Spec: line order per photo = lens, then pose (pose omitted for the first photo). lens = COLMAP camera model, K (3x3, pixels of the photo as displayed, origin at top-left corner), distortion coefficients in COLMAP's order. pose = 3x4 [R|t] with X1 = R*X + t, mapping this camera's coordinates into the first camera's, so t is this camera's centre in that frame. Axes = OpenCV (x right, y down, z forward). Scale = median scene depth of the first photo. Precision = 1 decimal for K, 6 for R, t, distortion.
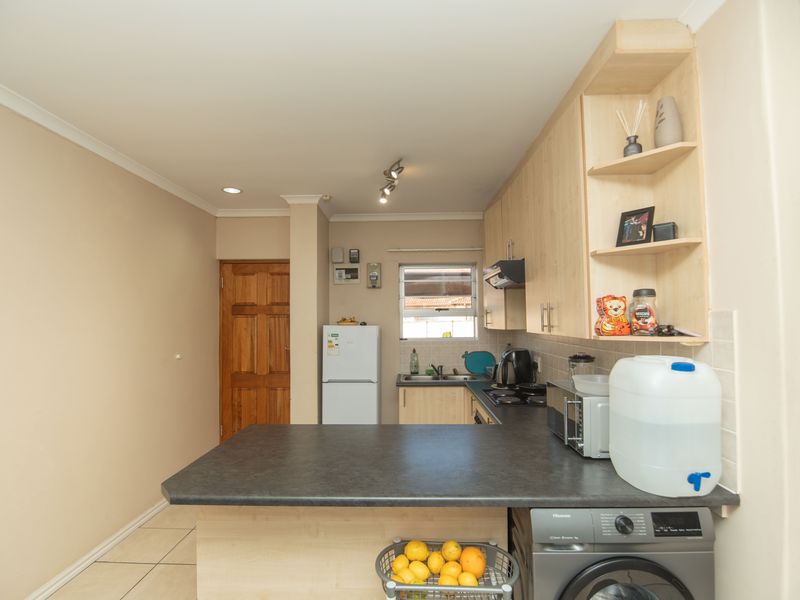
lens RADIAL K [[394.7, 0, 400.0], [0, 394.7, 300.0], [0, 0, 1]] dist [-0.031548, -0.000424]
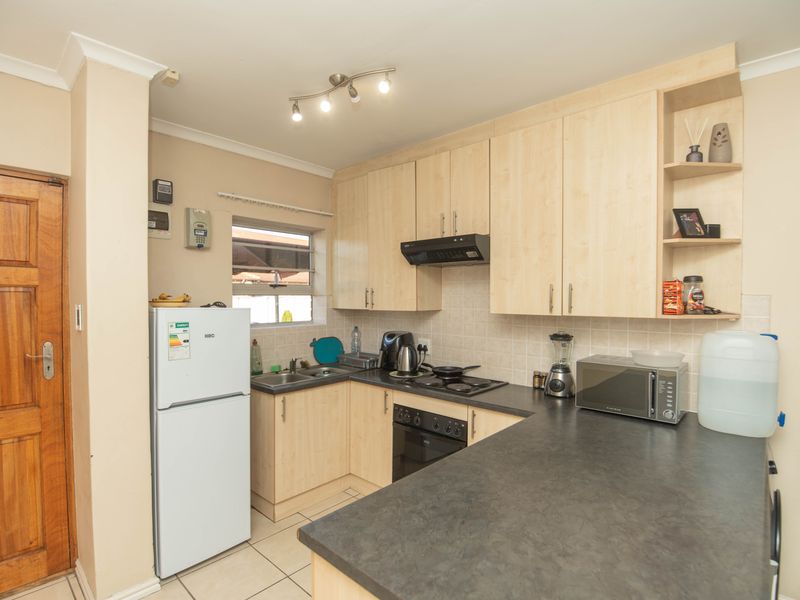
lens RADIAL K [[394.7, 0, 400.0], [0, 394.7, 300.0], [0, 0, 1]] dist [-0.031548, -0.000424]
pose [[0.653101, 0.007260, 0.757236, -0.385365], [-0.044644, 0.998584, 0.028931, 0.023008], [-0.755953, -0.052701, 0.652501, 0.391727]]
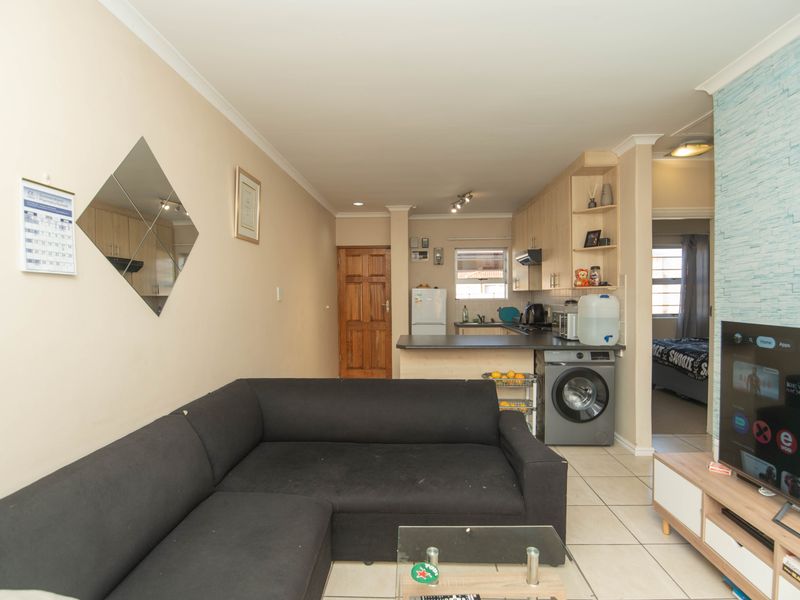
lens RADIAL K [[408.6, 0, 400.0], [0, 408.6, 300.0], [0, 0, 1]] dist [-0.001294, -0.000262]
pose [[0.999874, 0.000051, -0.015883, -0.216313], [0.000921, 0.998125, 0.061194, 0.009846], [0.015856, -0.061201, 0.998000, -0.638051]]
